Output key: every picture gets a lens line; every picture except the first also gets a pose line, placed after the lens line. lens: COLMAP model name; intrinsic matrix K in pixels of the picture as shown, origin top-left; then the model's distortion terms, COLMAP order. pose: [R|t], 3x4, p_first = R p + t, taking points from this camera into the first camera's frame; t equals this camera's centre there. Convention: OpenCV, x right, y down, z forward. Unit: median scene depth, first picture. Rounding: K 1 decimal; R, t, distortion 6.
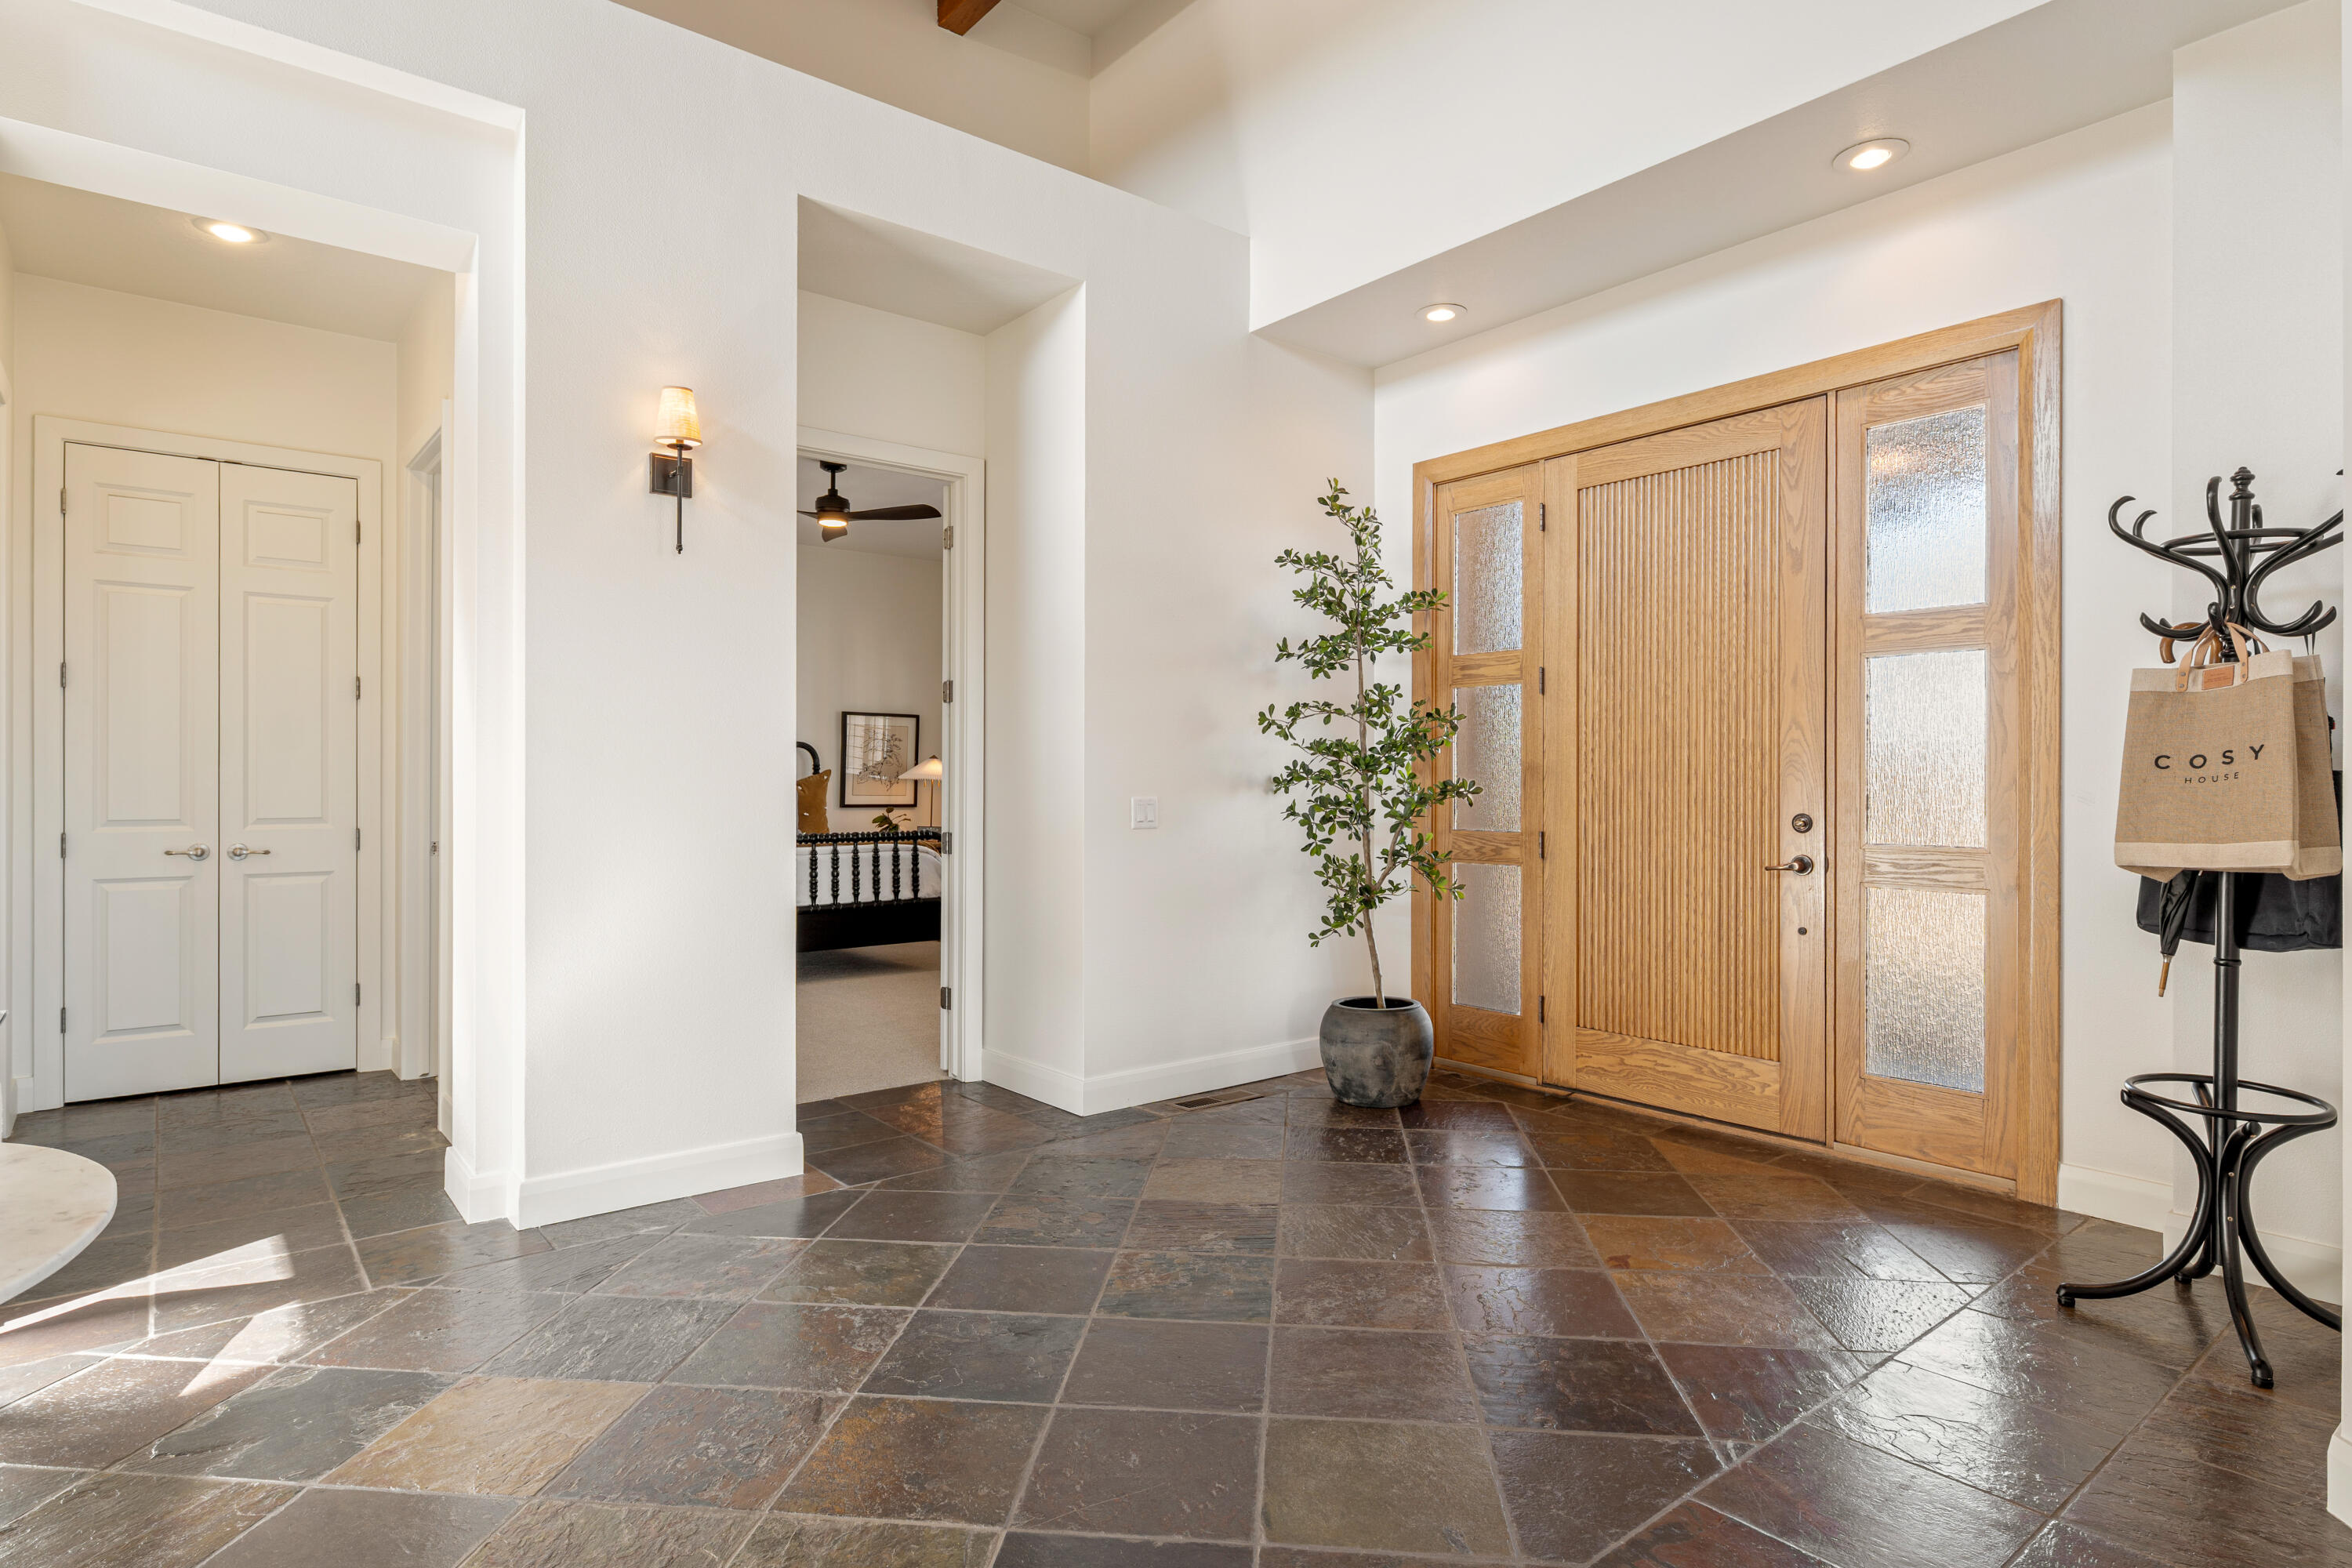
lens RADIAL K [[1255.3, 0, 1176.0], [0, 1255.3, 784.0], [0, 0, 1]] dist [0.000331, 0.000143]
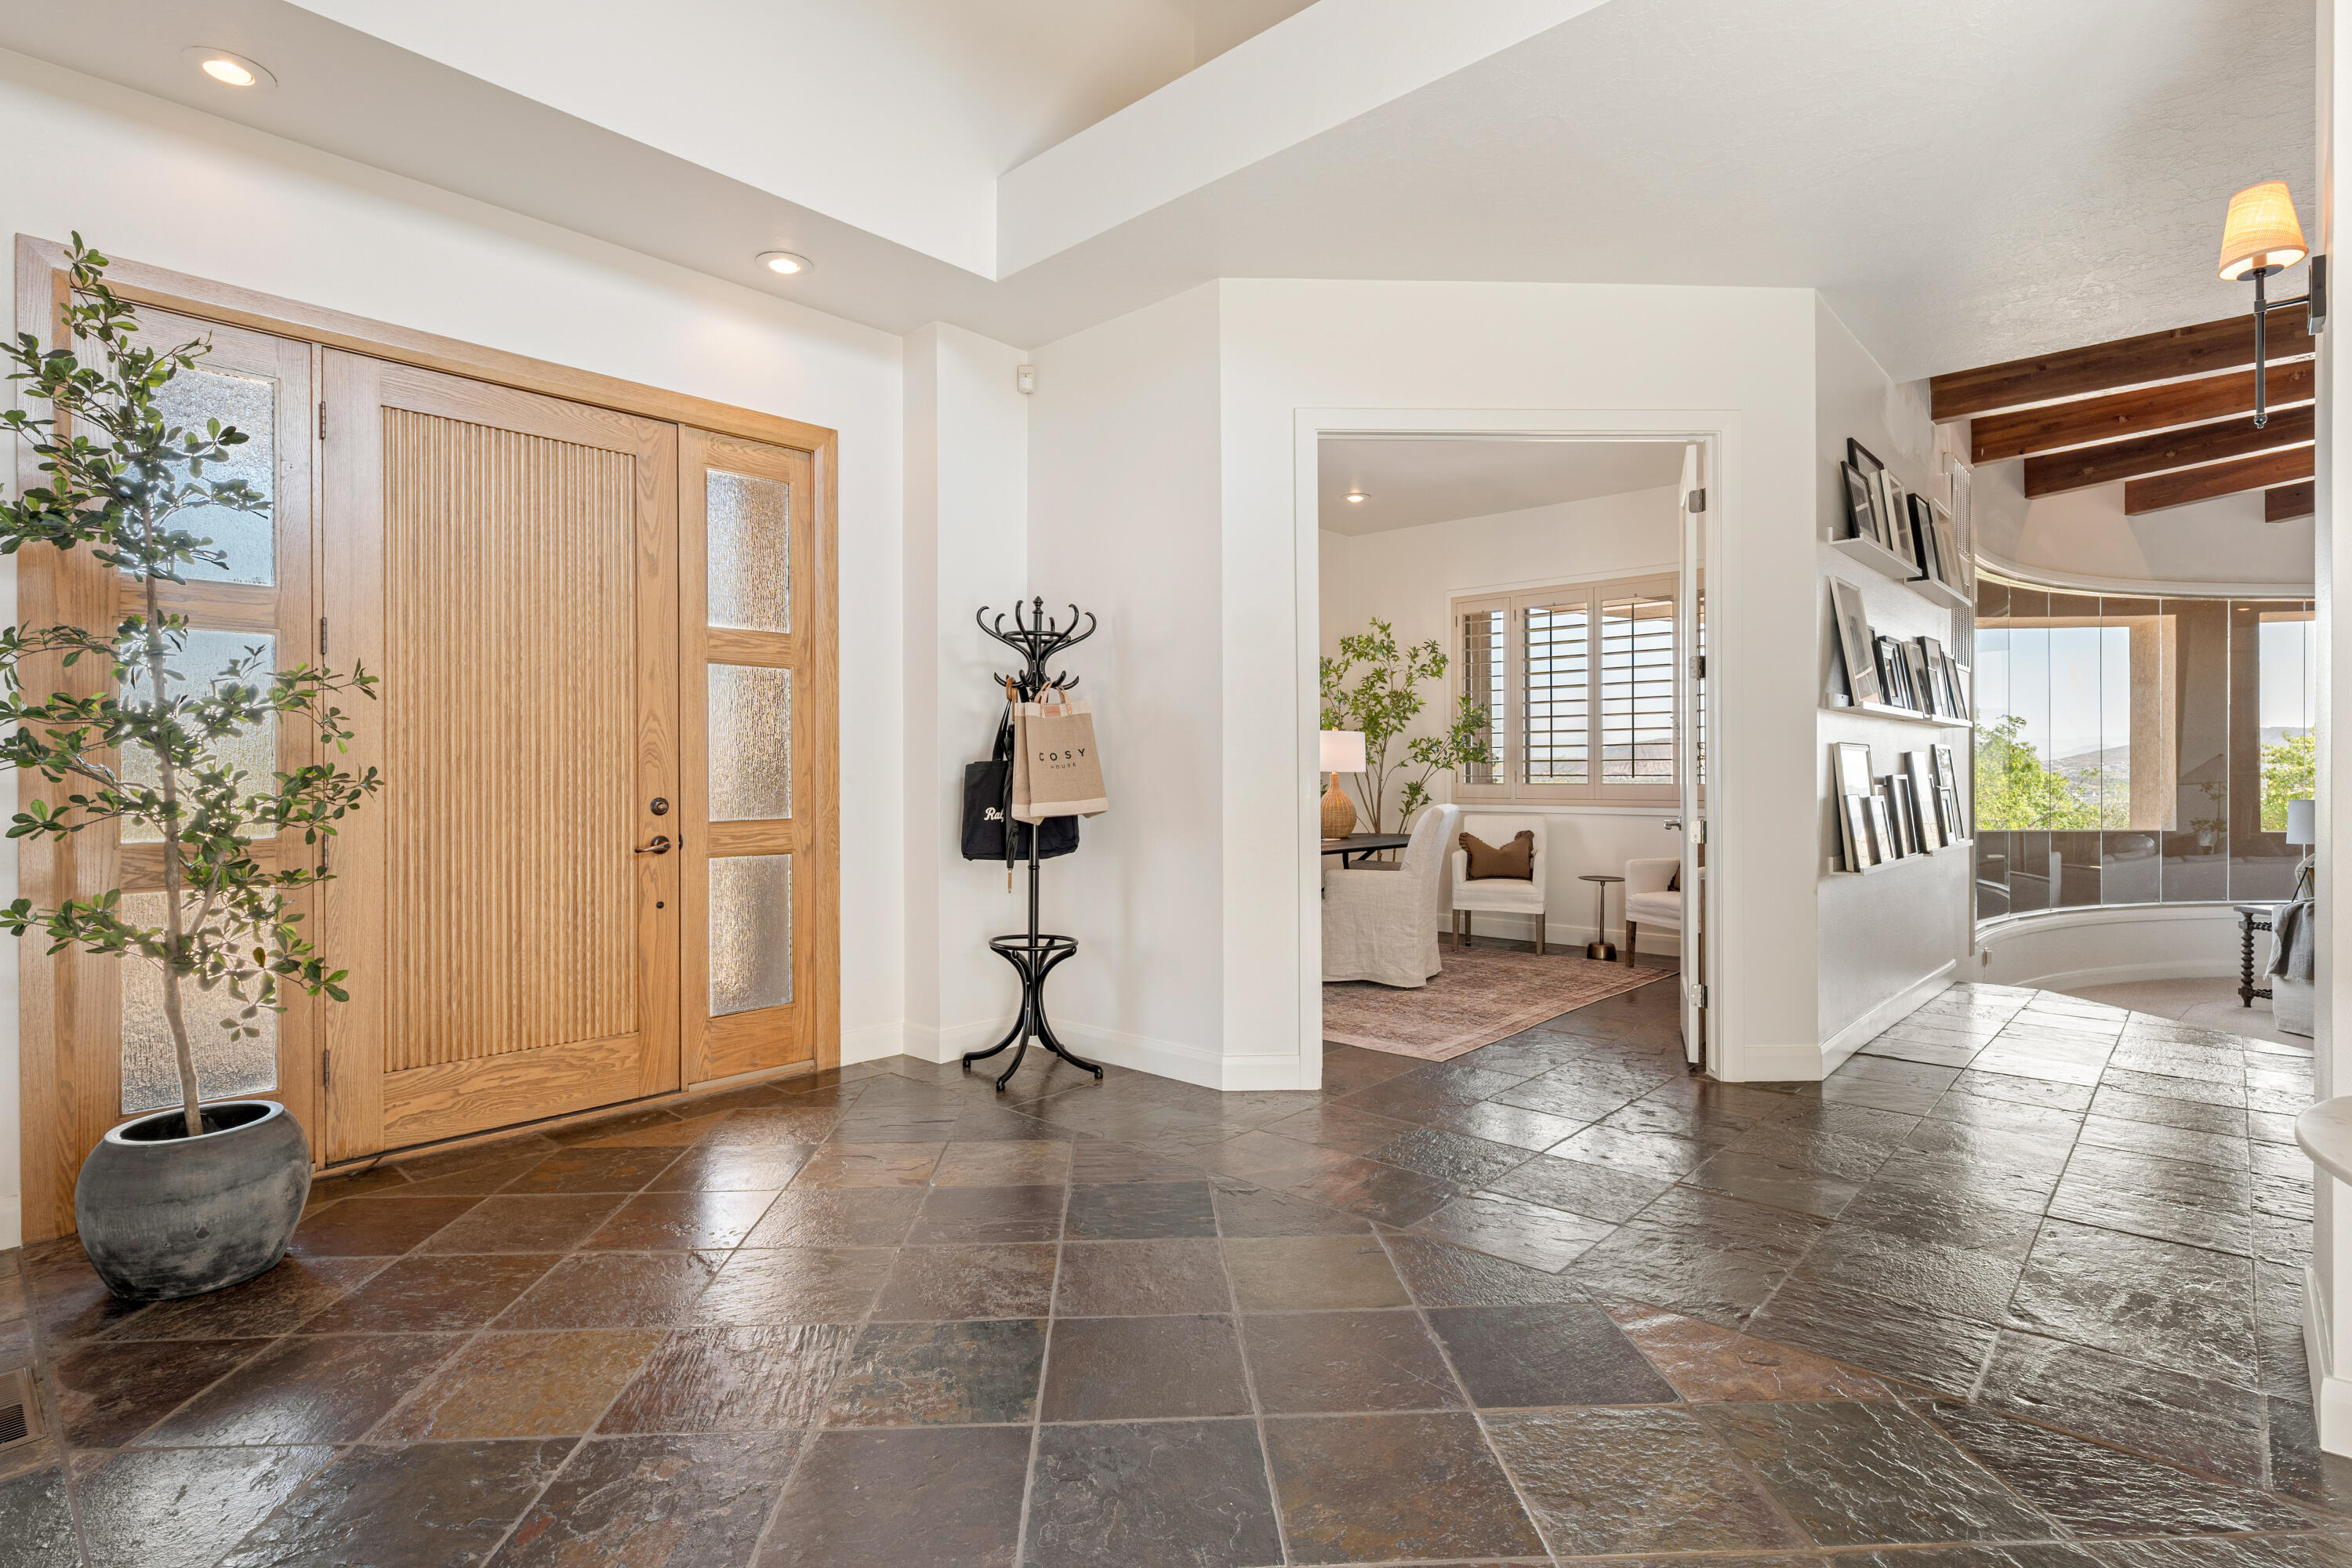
lens RADIAL K [[1156.0, 0, 1170.1], [0, 1156.0, 776.1], [0, 0, 1]] dist [-0.000027, -0.000441]
pose [[-0.146951, -0.003672, 0.989137, -0.563350], [0.004417, 0.999981, 0.004369, 0.002117], [-0.989134, 0.005011, -0.146932, 0.704981]]
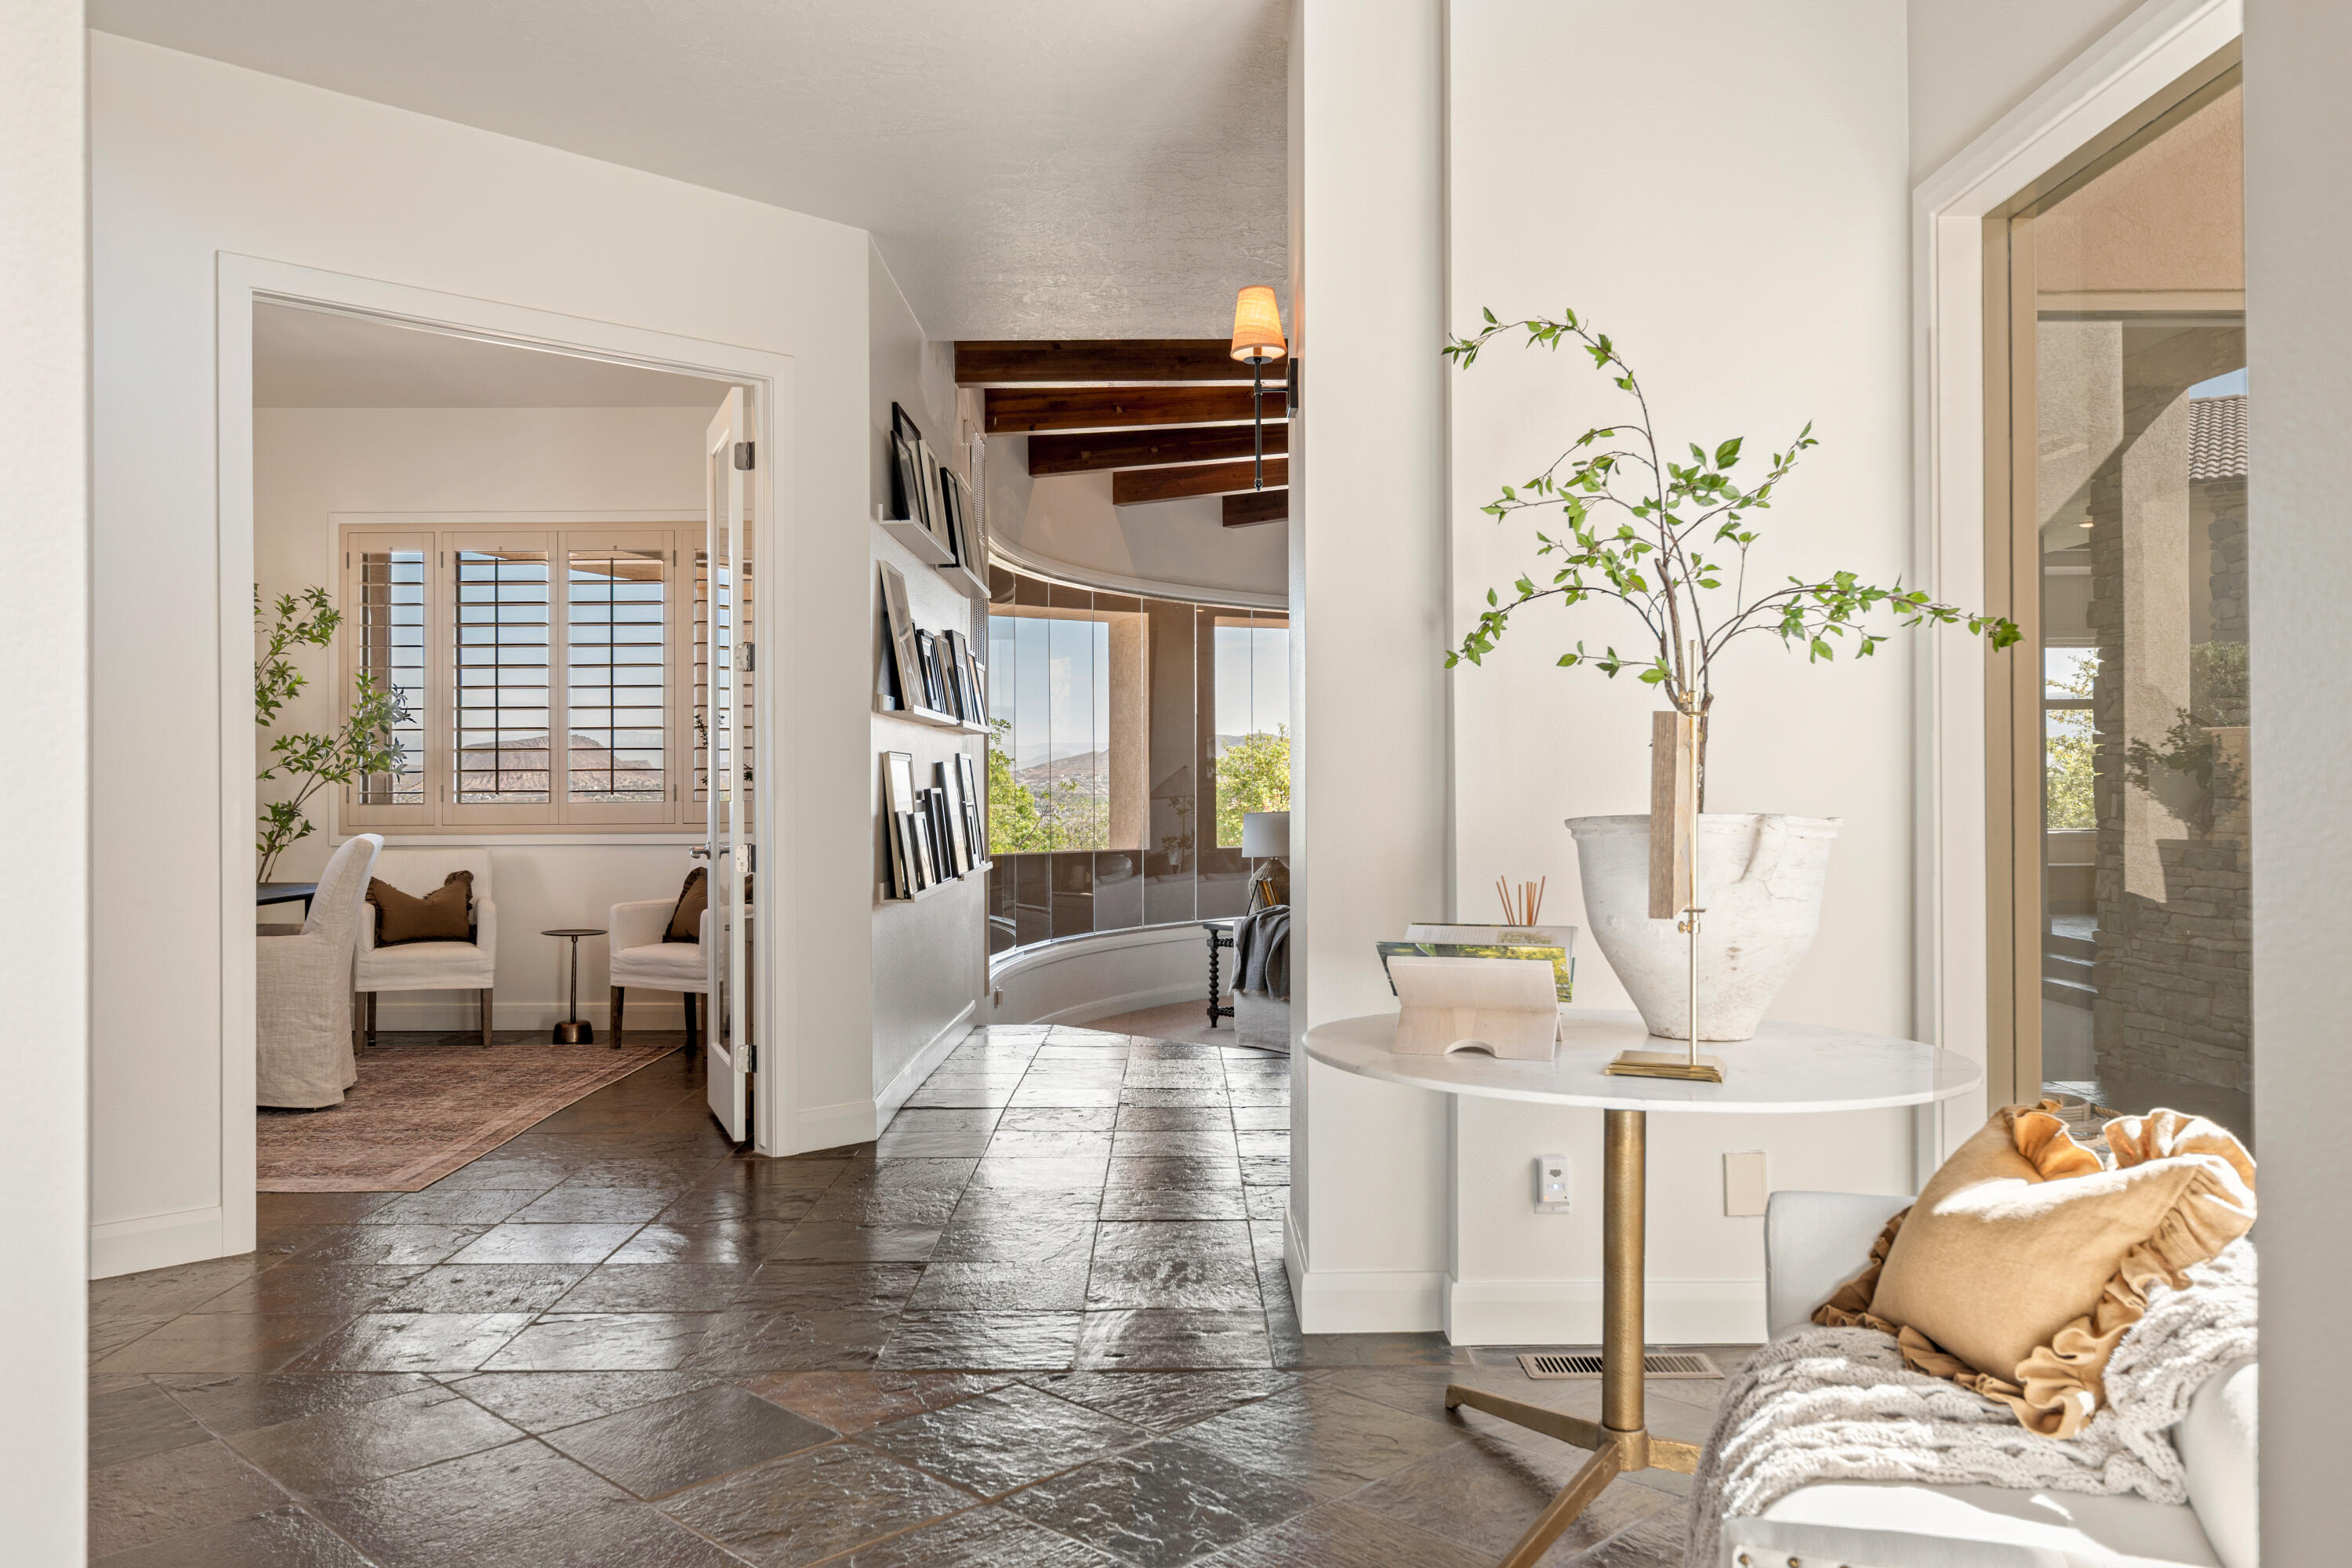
lens RADIAL K [[1785.1, 0, 1176.0], [0, 1785.1, 784.0], [0, 0, 1]] dist [-0.004200, -0.000133]
pose [[-0.776666, 0.002788, 0.629907, -0.685700], [0.005836, 0.999979, 0.002769, 0.002294], [-0.629886, 0.005827, -0.776666, 0.911760]]
